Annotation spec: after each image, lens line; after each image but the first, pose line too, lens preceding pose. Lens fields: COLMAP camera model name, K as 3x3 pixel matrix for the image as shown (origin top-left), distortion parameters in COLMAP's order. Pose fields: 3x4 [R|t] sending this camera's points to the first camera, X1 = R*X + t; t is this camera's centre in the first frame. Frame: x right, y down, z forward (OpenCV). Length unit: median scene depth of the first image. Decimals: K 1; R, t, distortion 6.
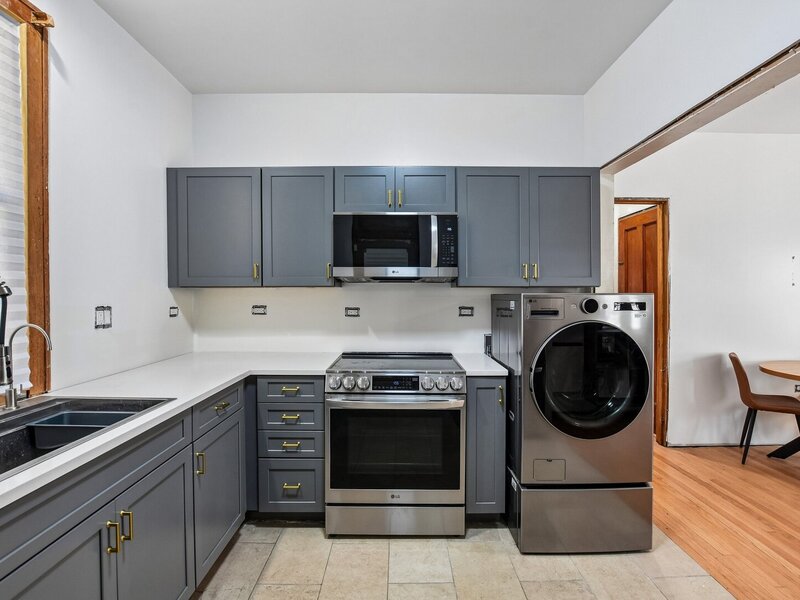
lens RADIAL K [[408.6, 0, 384.5], [0, 408.6, 296.3], [0, 0, 1]] dist [-0.032002, 0.002865]
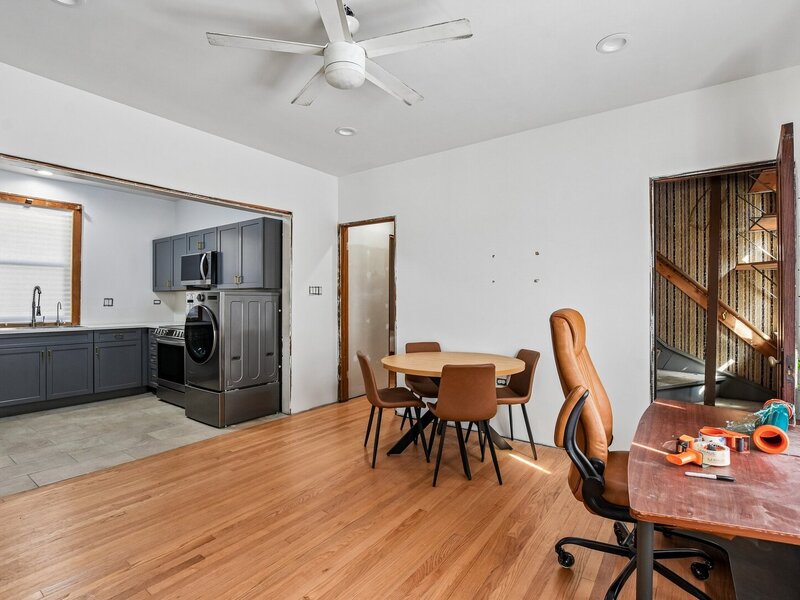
lens RADIAL K [[408.6, 0, 398.4], [0, 408.6, 298.4], [0, 0, 1]] dist [-0.032002, 0.002865]
pose [[0.804688, -0.001950, -0.593695, 2.345655], [-0.003616, 0.999960, -0.008185, 0.037557], [0.593687, 0.008733, 0.804649, -0.038731]]
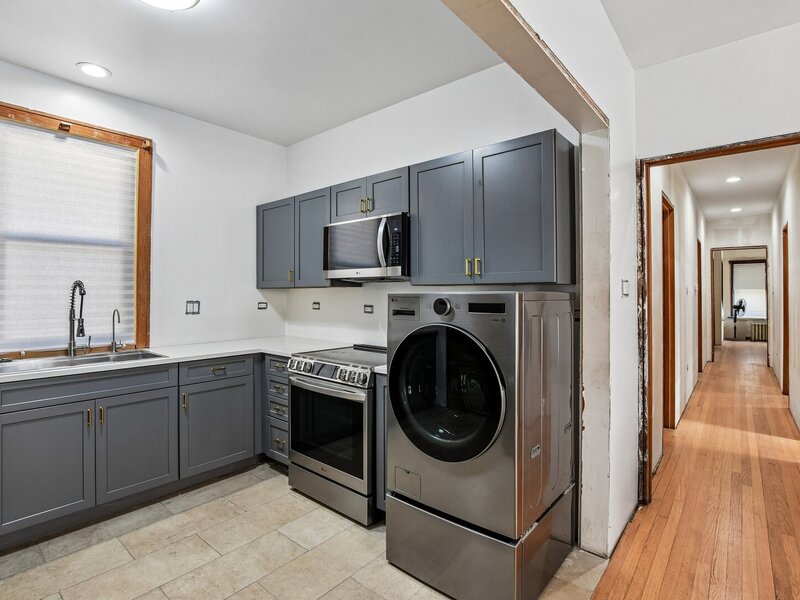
lens RADIAL K [[408.6, 0, 394.8], [0, 408.6, 289.0], [0, 0, 1]] dist [-0.032002, 0.002865]
pose [[0.762551, -0.008909, -0.646867, 0.925022], [-0.001458, 0.999879, -0.015489, 0.000498], [0.646927, 0.012754, 0.762445, 0.247872]]
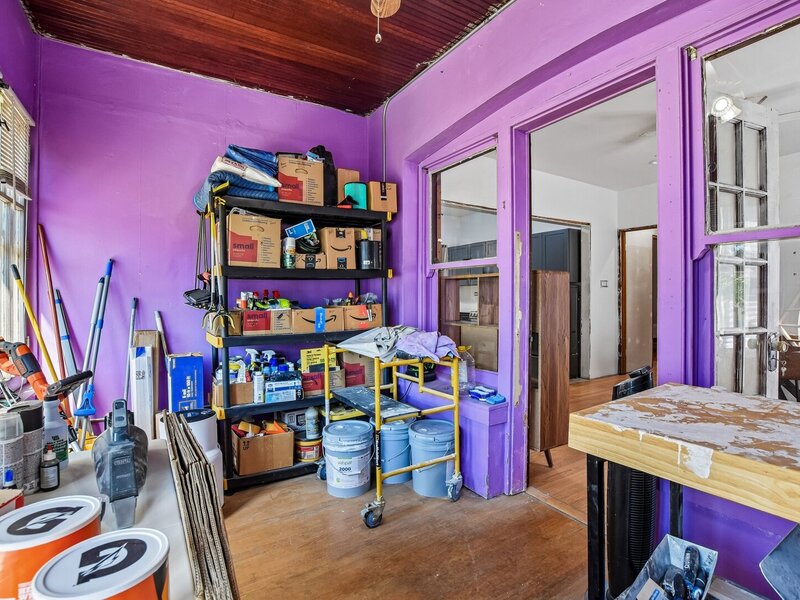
lens RADIAL K [[408.6, 0, 401.1], [0, 408.6, 293.2], [0, 0, 1]] dist [-0.032002, 0.002865]
pose [[0.530136, 0.000733, -0.847912, 2.286484], [-0.007639, 0.999963, -0.003912, 0.063761], [0.847878, 0.008551, 0.530122, -1.149756]]
